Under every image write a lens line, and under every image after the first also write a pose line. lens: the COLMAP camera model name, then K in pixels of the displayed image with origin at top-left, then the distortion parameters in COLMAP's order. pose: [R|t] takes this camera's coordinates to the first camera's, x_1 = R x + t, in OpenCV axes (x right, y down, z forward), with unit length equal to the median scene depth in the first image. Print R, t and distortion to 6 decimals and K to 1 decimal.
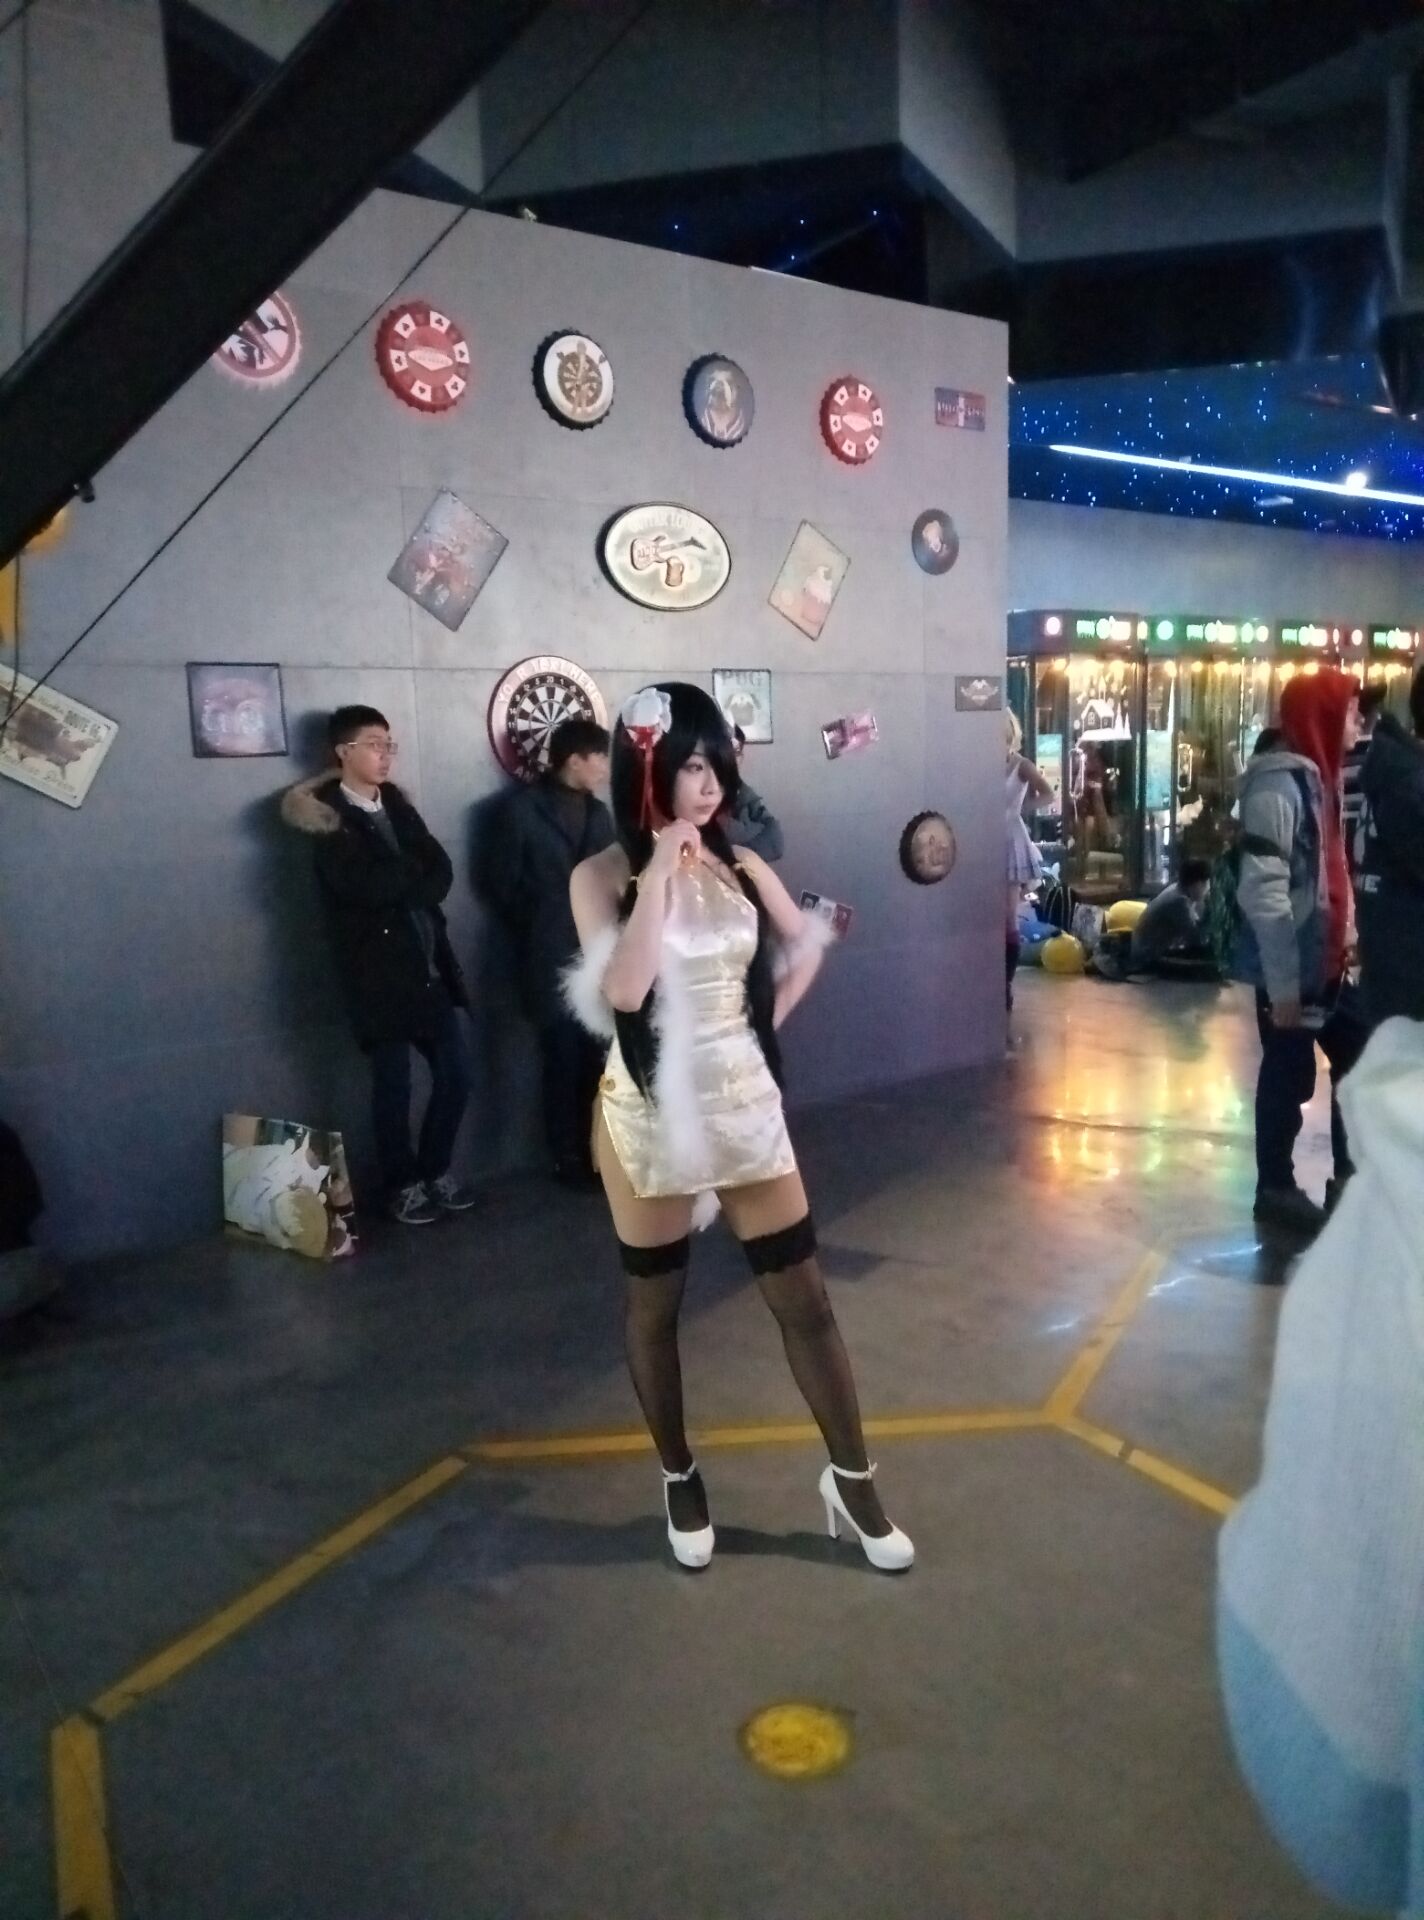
lens RADIAL K [[1262.6, 0, 688.1], [0, 1262.6, 960.4], [0, 0, 1]] dist [-0.008321, 0.001503]
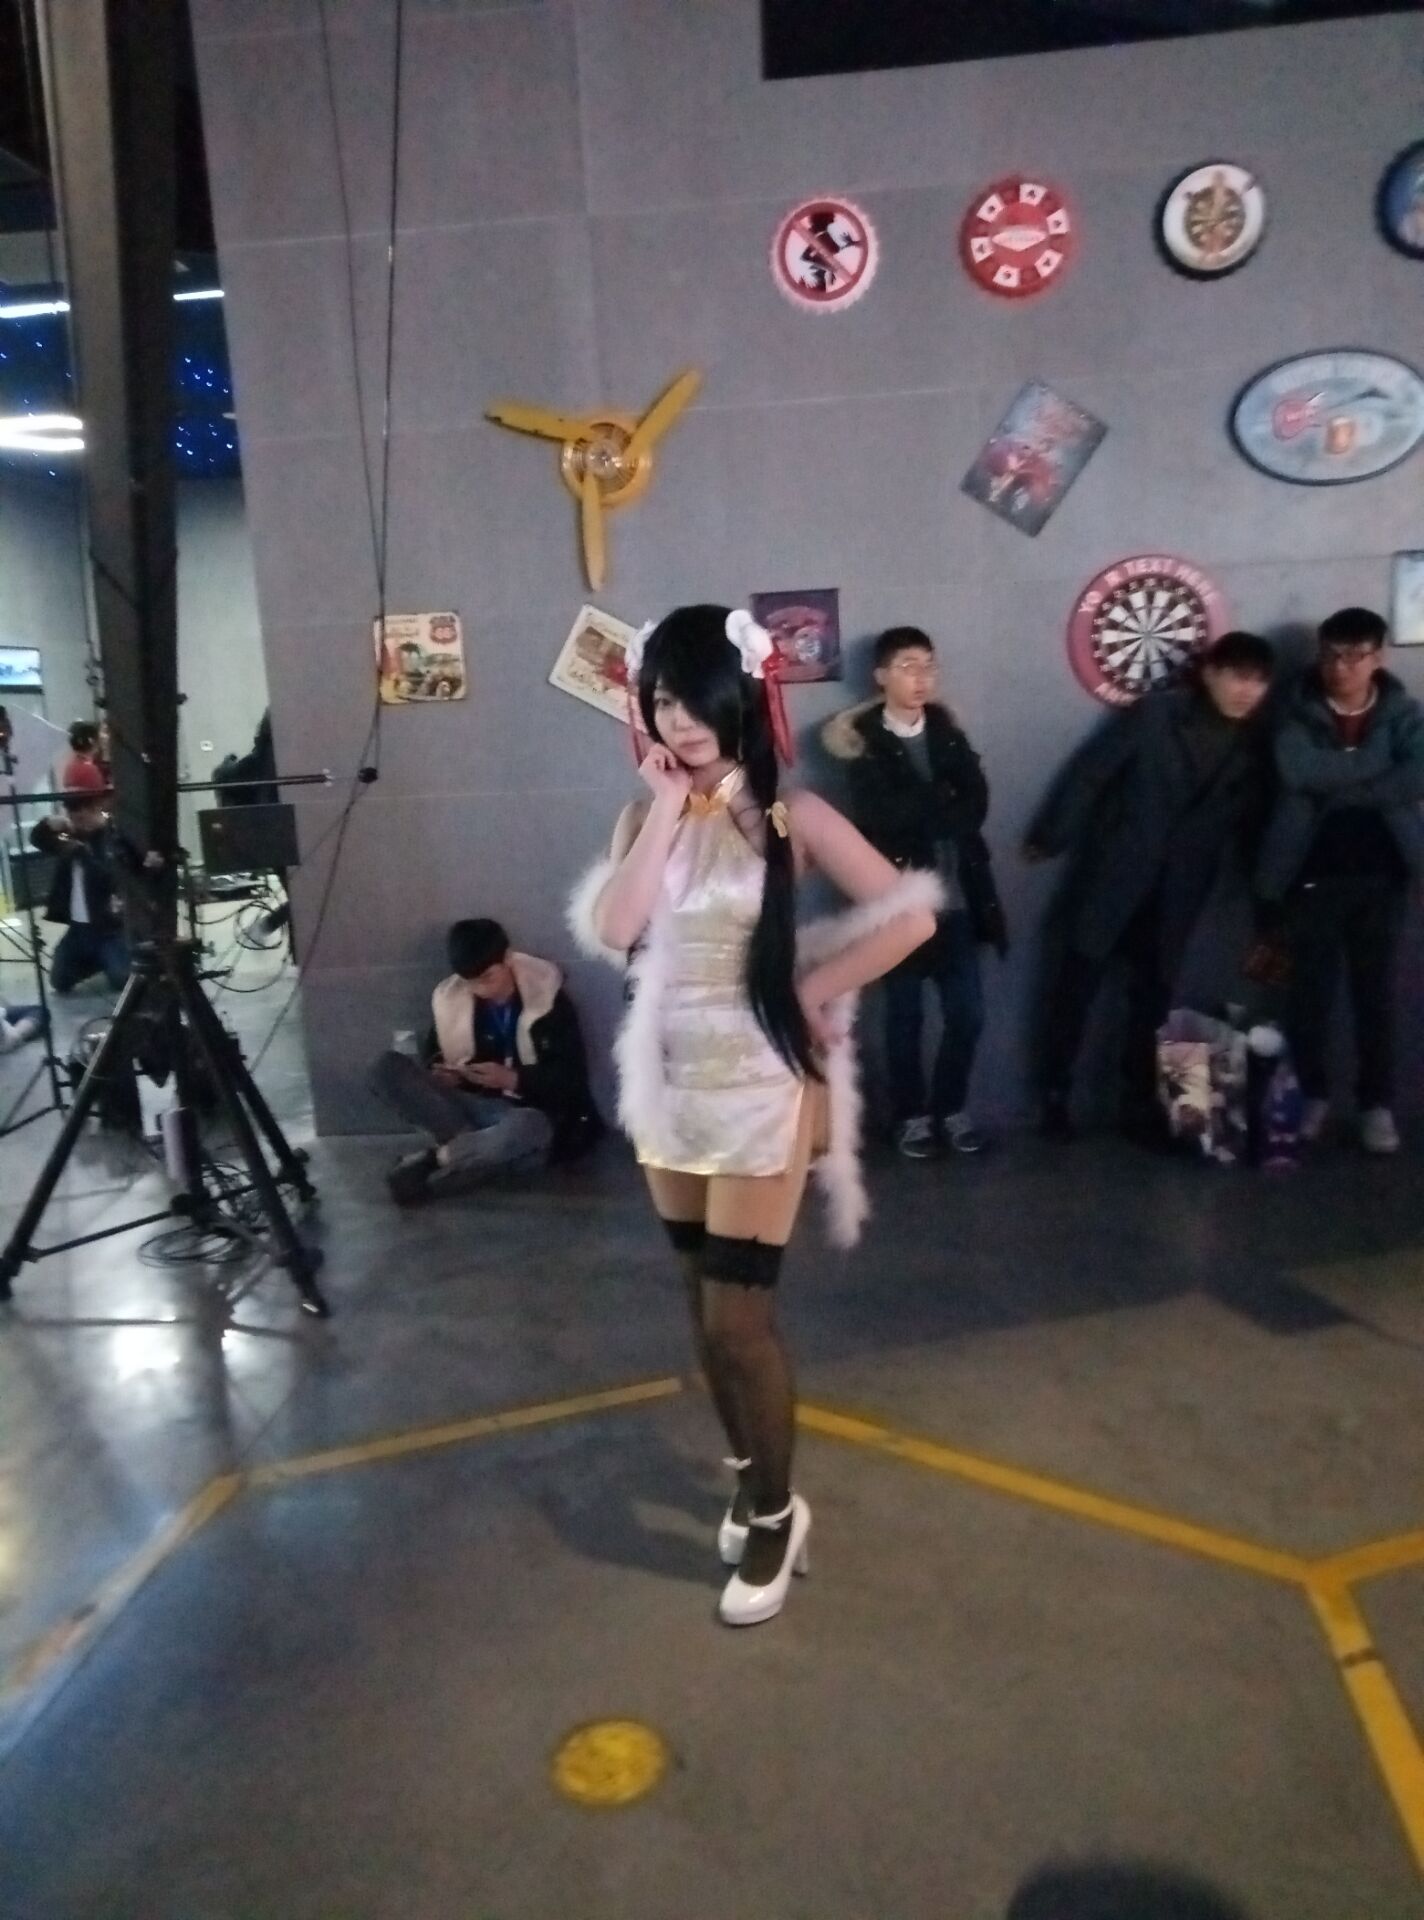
lens RADIAL K [[1262.6, 0, 688.1], [0, 1262.6, 960.4], [0, 0, 1]] dist [-0.008321, 0.001503]
pose [[0.789563, 0.103377, -0.604900, 0.211055], [-0.064319, 0.994220, 0.085958, -0.016278], [0.610290, -0.028963, 0.791649, 0.107604]]
